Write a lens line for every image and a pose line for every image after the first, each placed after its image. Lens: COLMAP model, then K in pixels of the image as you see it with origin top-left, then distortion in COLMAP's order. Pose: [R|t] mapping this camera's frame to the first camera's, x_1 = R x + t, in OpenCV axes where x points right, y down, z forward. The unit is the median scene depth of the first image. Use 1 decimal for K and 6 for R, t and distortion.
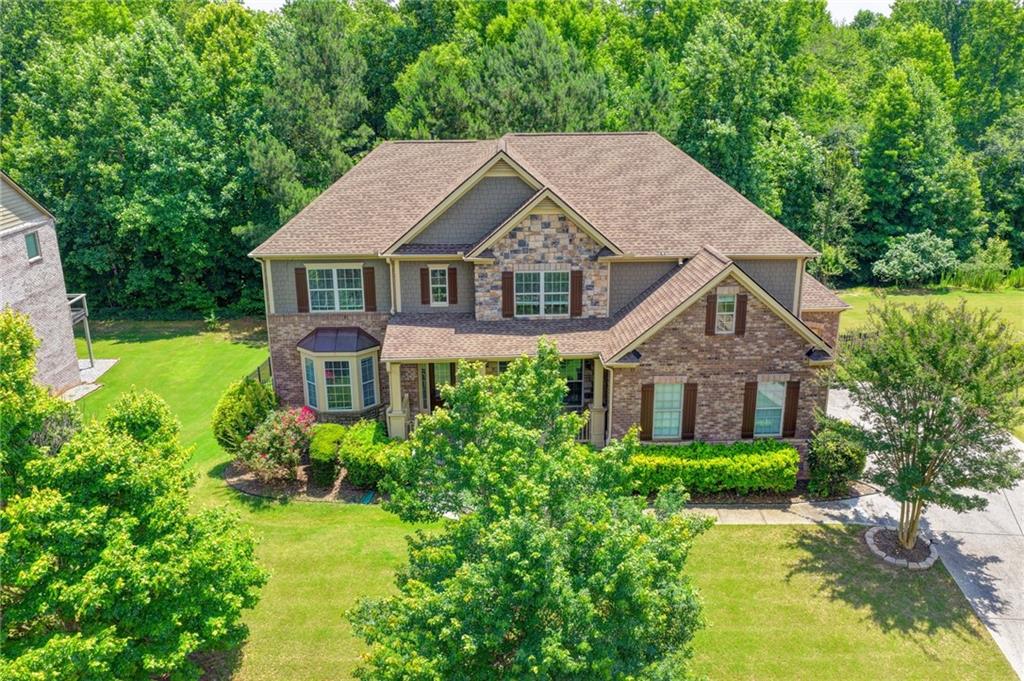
lens RADIAL K [[851.4, 0, 519.4], [0, 851.4, 336.1], [0, 0, 1]] dist [-0.018984, 0.045444]
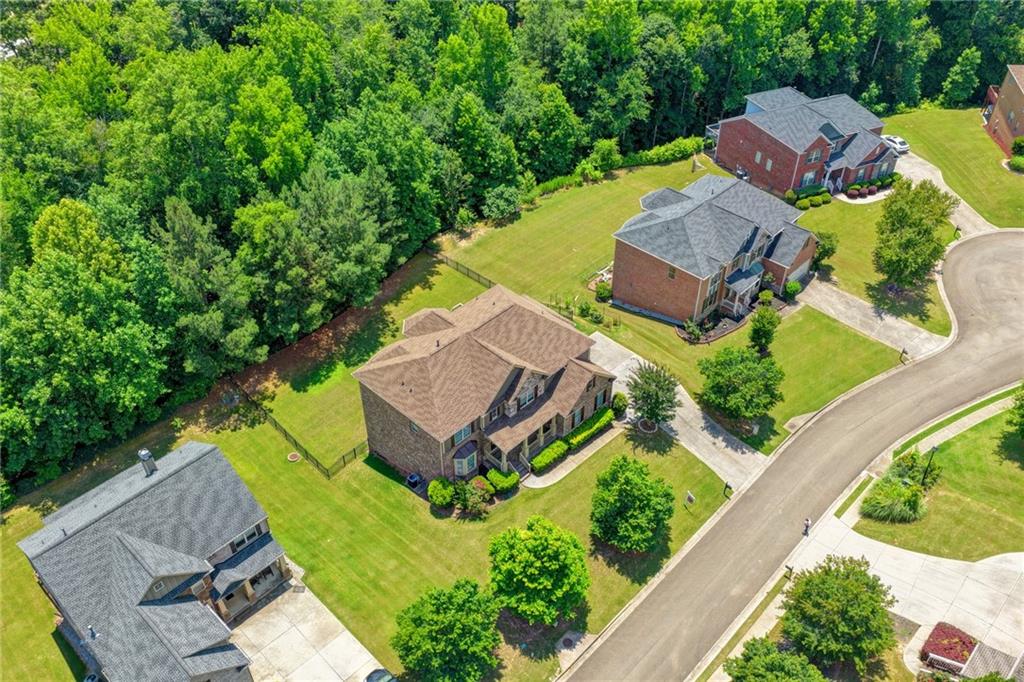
lens RADIAL K [[851.4, 0, 514.8], [0, 851.4, 333.0], [0, 0, 1]] dist [-0.018984, 0.045444]
pose [[0.721656, -0.436973, 0.536905, -1.363223], [0.195432, 0.872647, 0.447542, -1.448907], [-0.664092, -0.218043, 0.715149, -0.856576]]
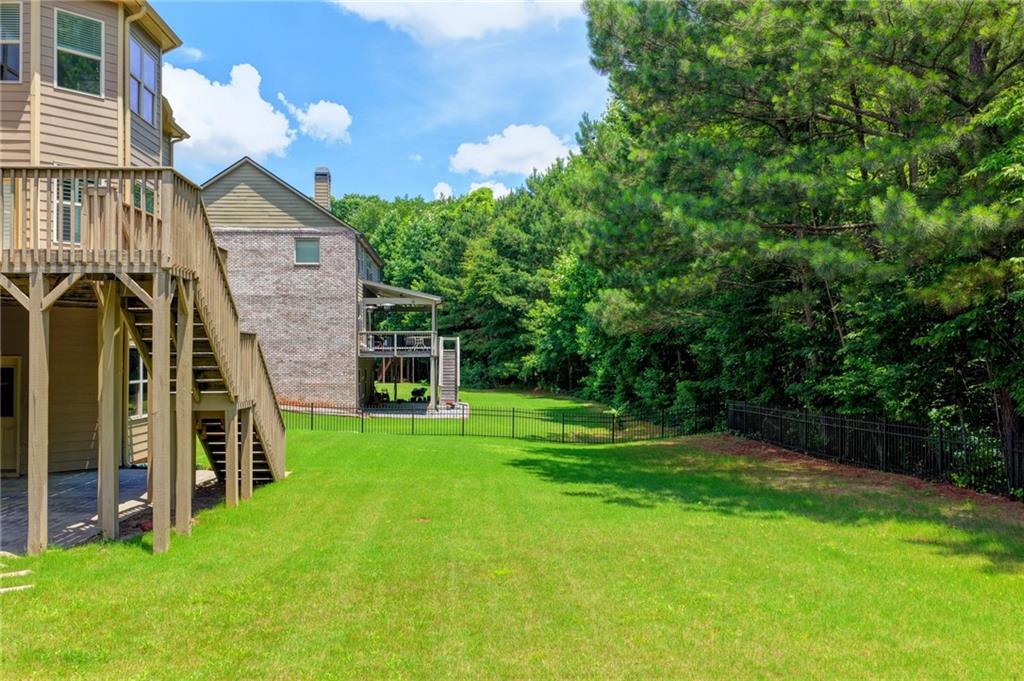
lens RADIAL K [[851.4, 0, 520.8], [0, 851.4, 345.4], [0, 0, 1]] dist [-0.018984, 0.045444]
pose [[0.037647, -0.007085, -0.999266, 0.665462], [-0.288211, 0.957404, -0.017647, -0.077254], [0.956827, 0.288664, 0.034001, 1.817922]]
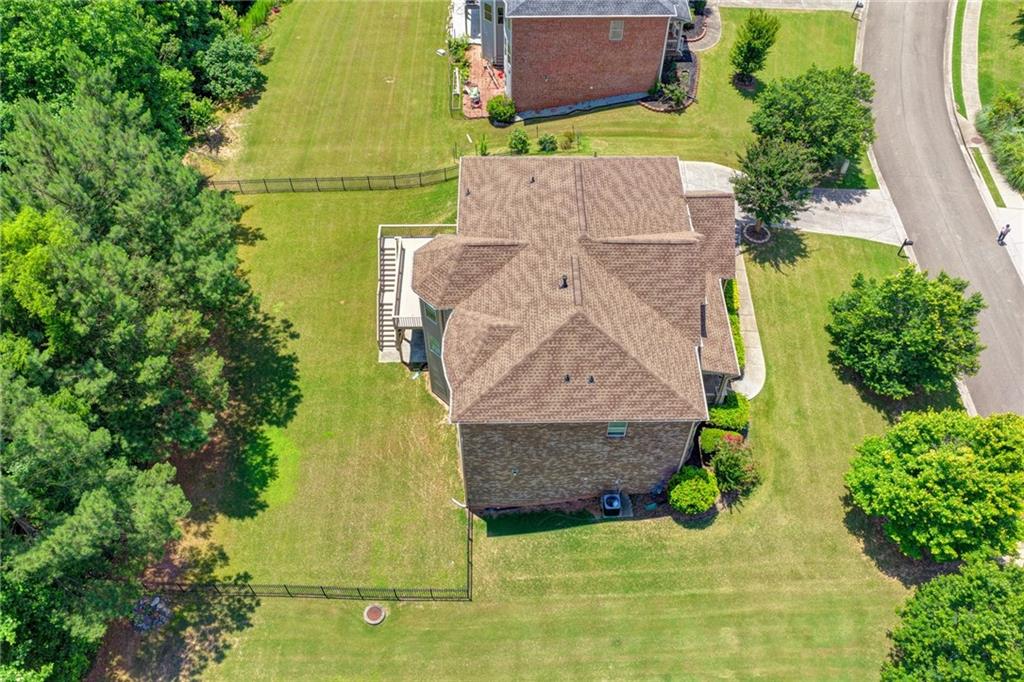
lens RADIAL K [[851.4, 0, 512.3], [0, 851.4, 339.4], [0, 0, 1]] dist [-0.018984, 0.045444]
pose [[0.027604, -0.783930, 0.620235, -1.098353], [0.285835, 0.600754, 0.746587, -1.324627], [-0.957881, 0.156676, 0.240658, 0.951720]]
